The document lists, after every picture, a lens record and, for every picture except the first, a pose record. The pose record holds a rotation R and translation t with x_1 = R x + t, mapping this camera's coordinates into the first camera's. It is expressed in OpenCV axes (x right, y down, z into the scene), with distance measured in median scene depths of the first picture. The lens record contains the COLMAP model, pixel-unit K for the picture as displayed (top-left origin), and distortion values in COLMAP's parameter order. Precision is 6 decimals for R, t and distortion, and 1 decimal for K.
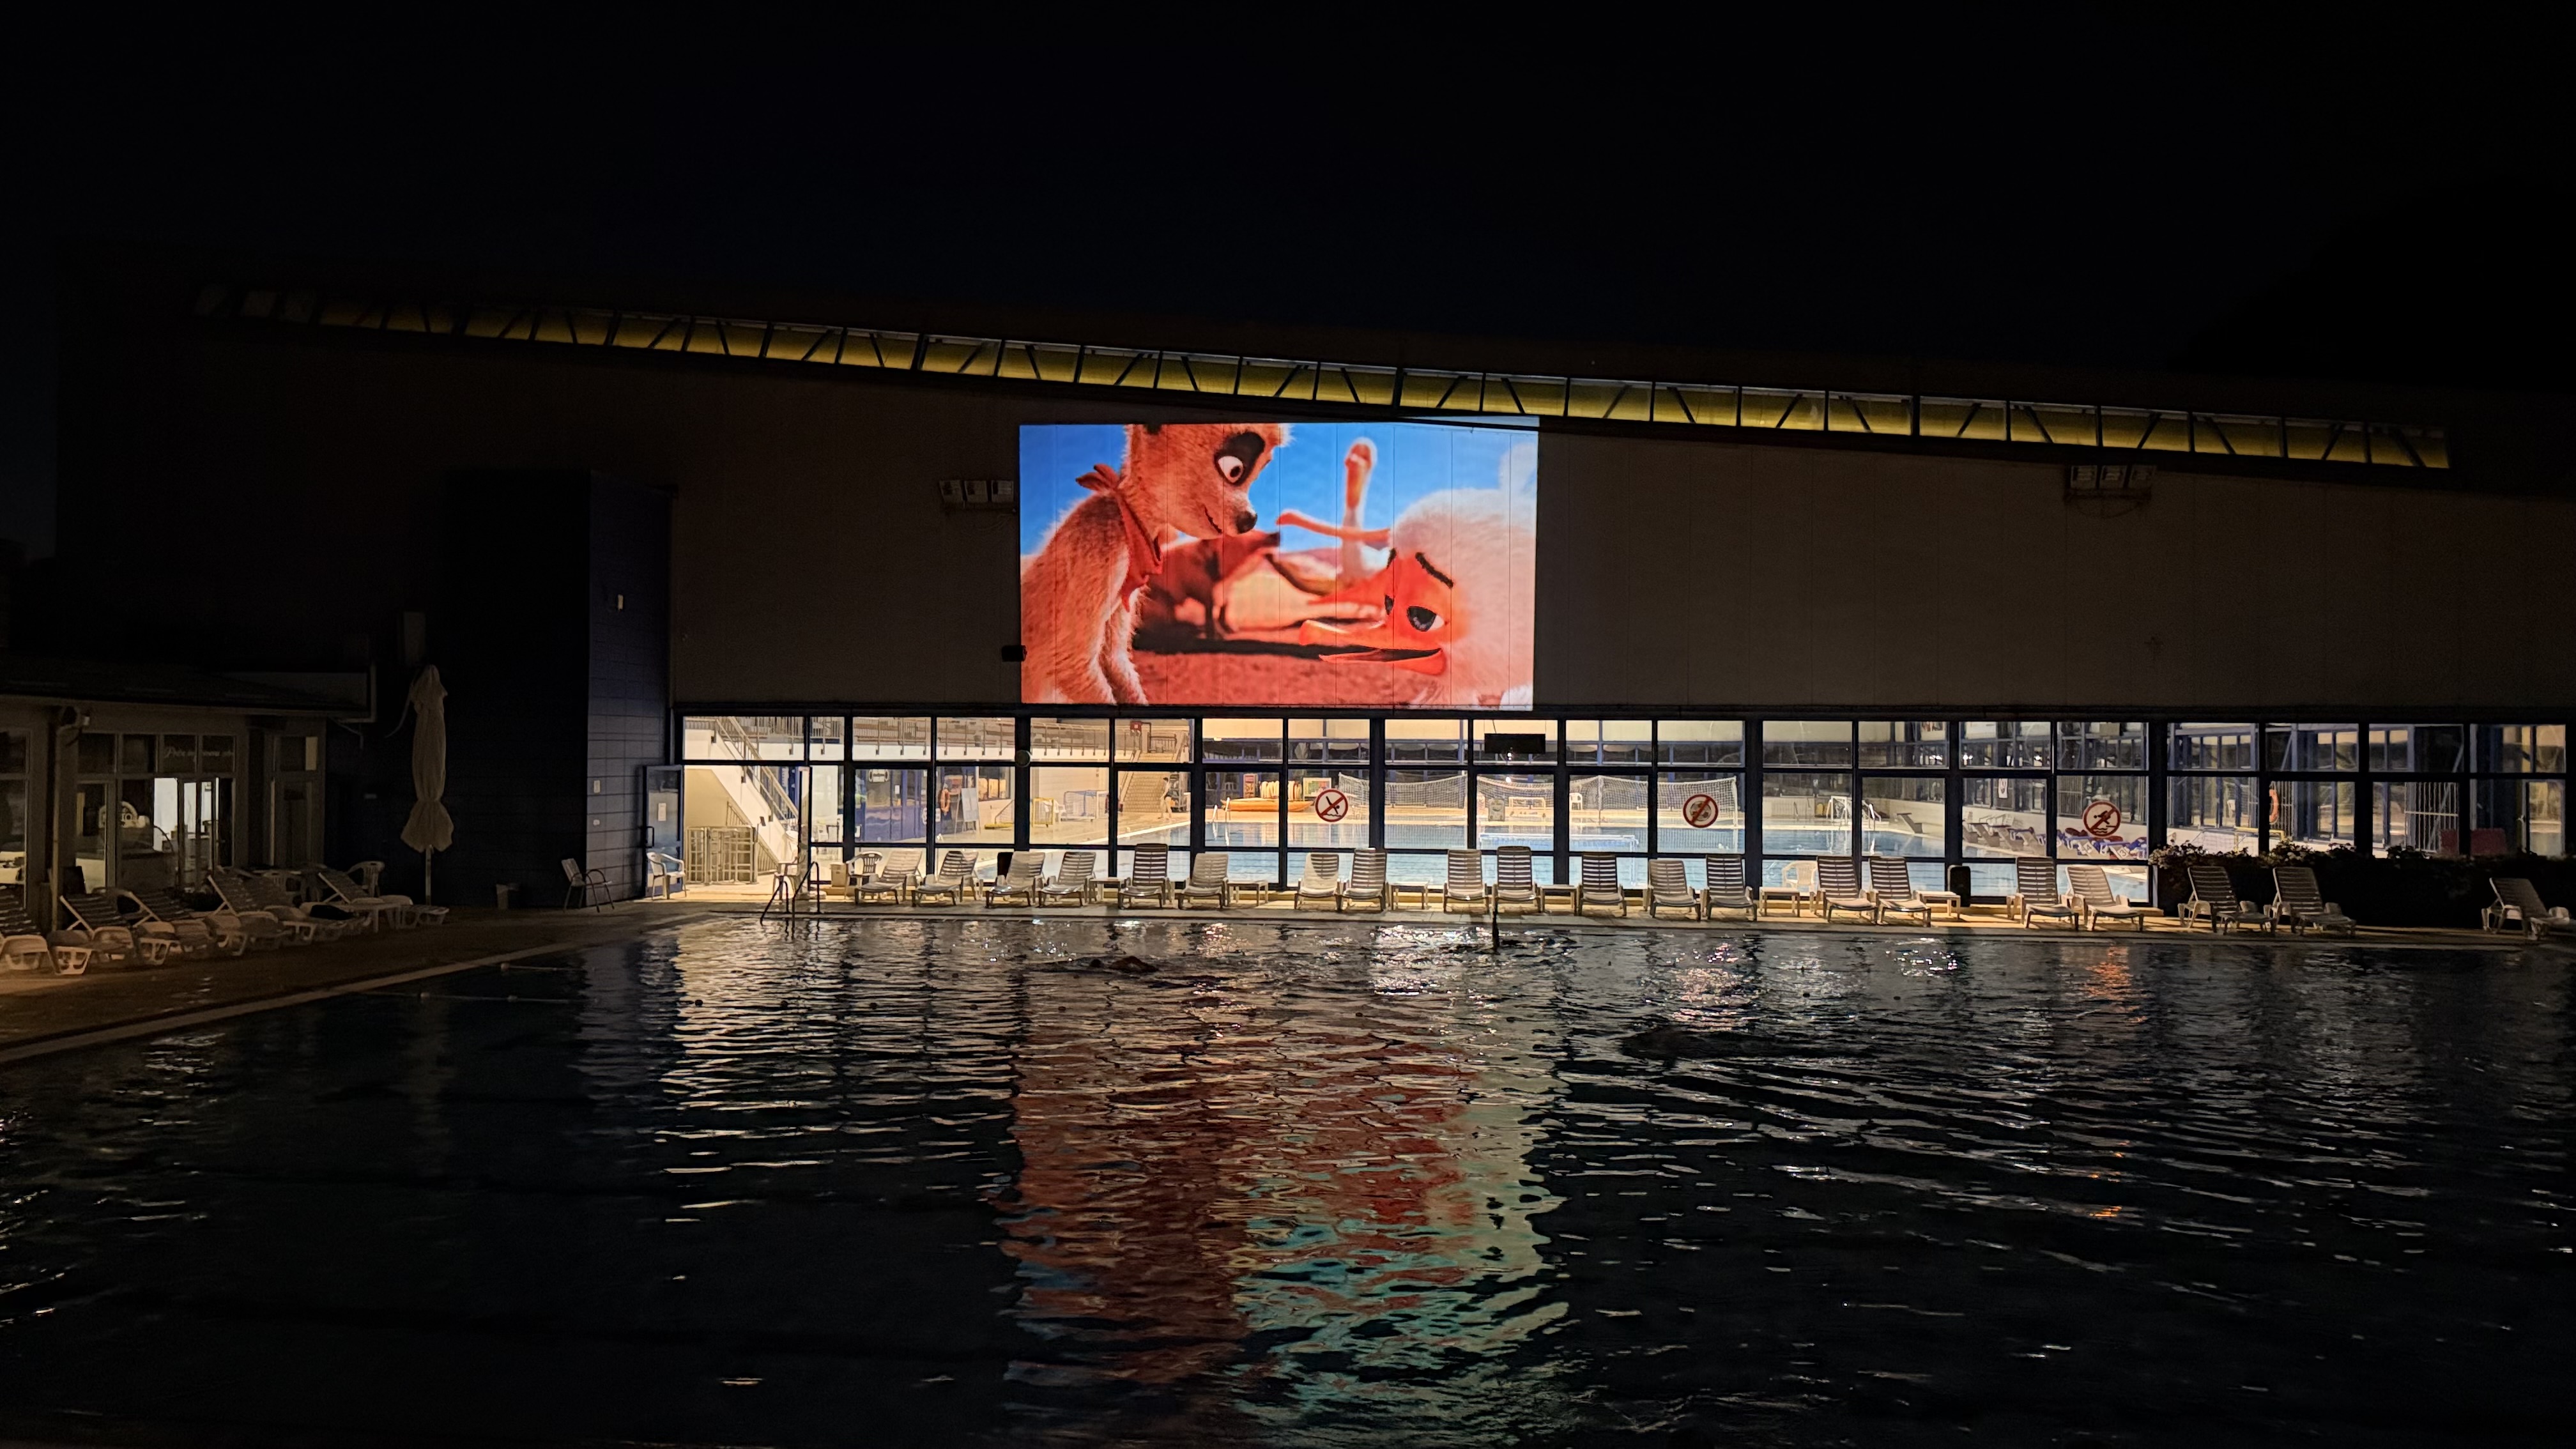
lens RADIAL K [[1810.3, 0, 1293.1], [0, 1810.3, 726.2], [0, 0, 1]] dist [0.121485, -0.182951]
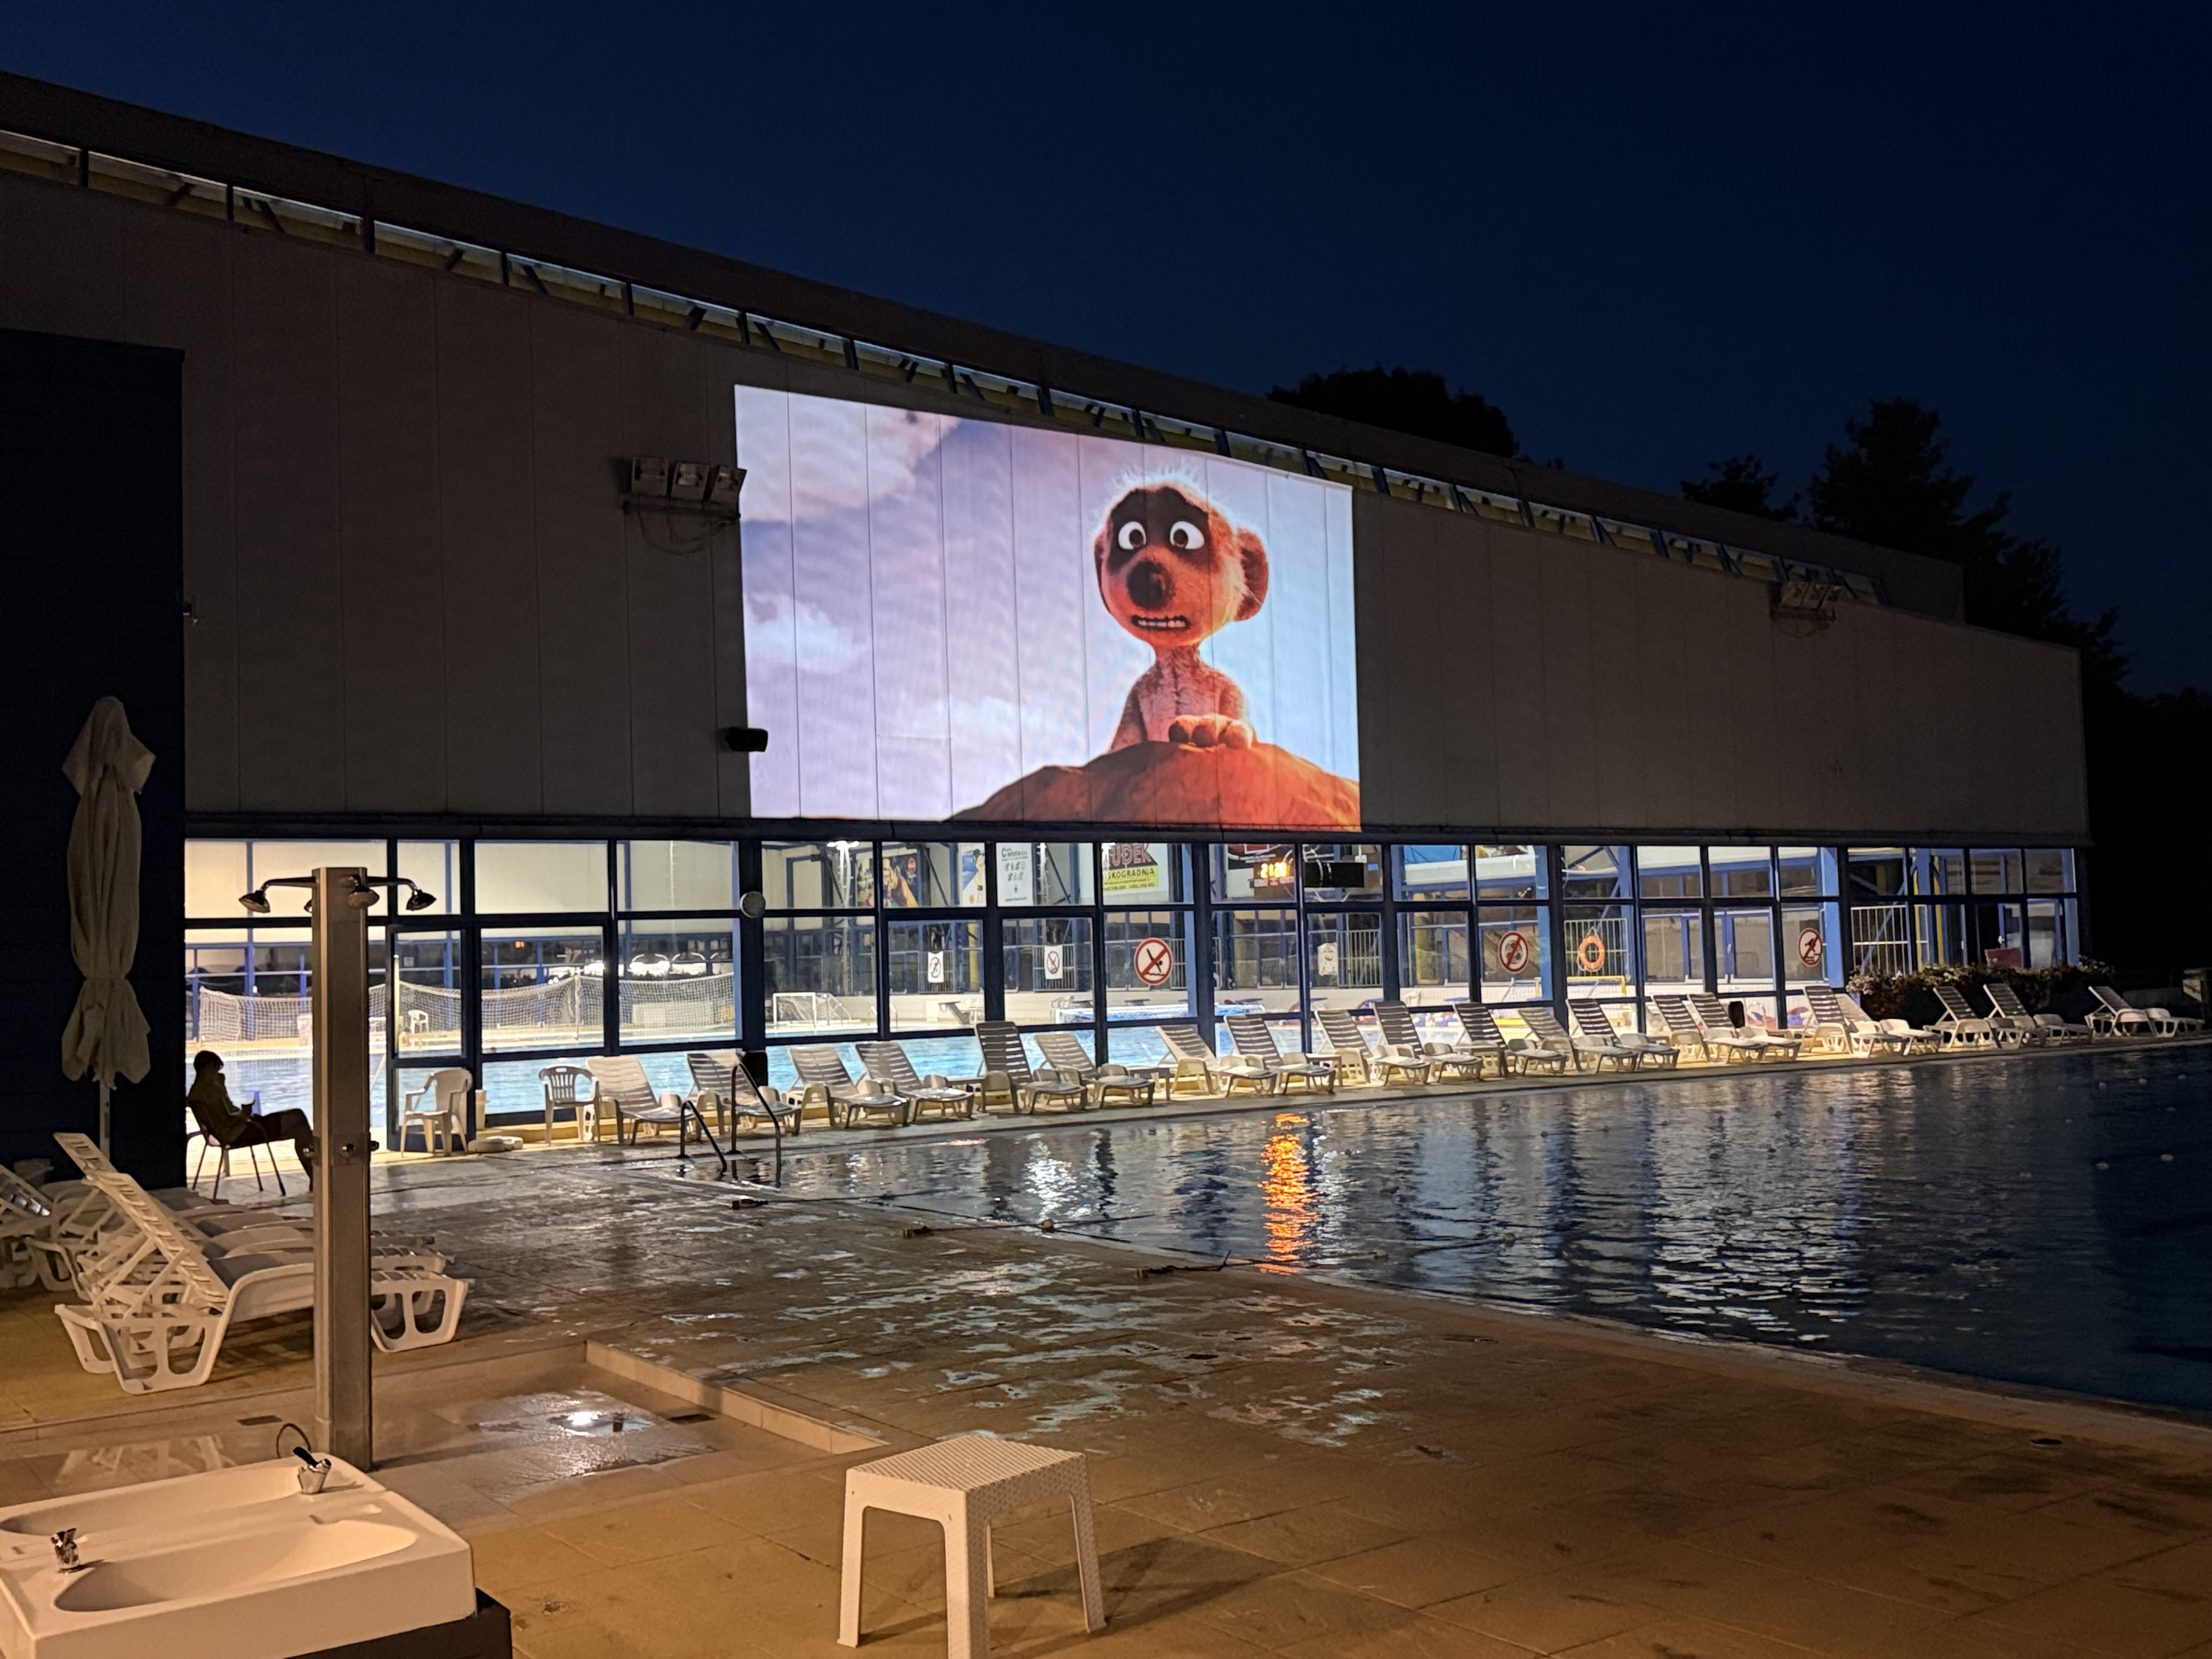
lens RADIAL K [[2194.0, 0, 1105.4], [0, 2194.0, 827.3], [0, 0, 1]] dist [0.100834, -0.145318]
pose [[0.752614, 0.010846, 0.658372, -0.575814], [0.025995, 0.998595, -0.046166, 0.030217], [-0.657948, 0.051860, 0.751275, 0.346127]]
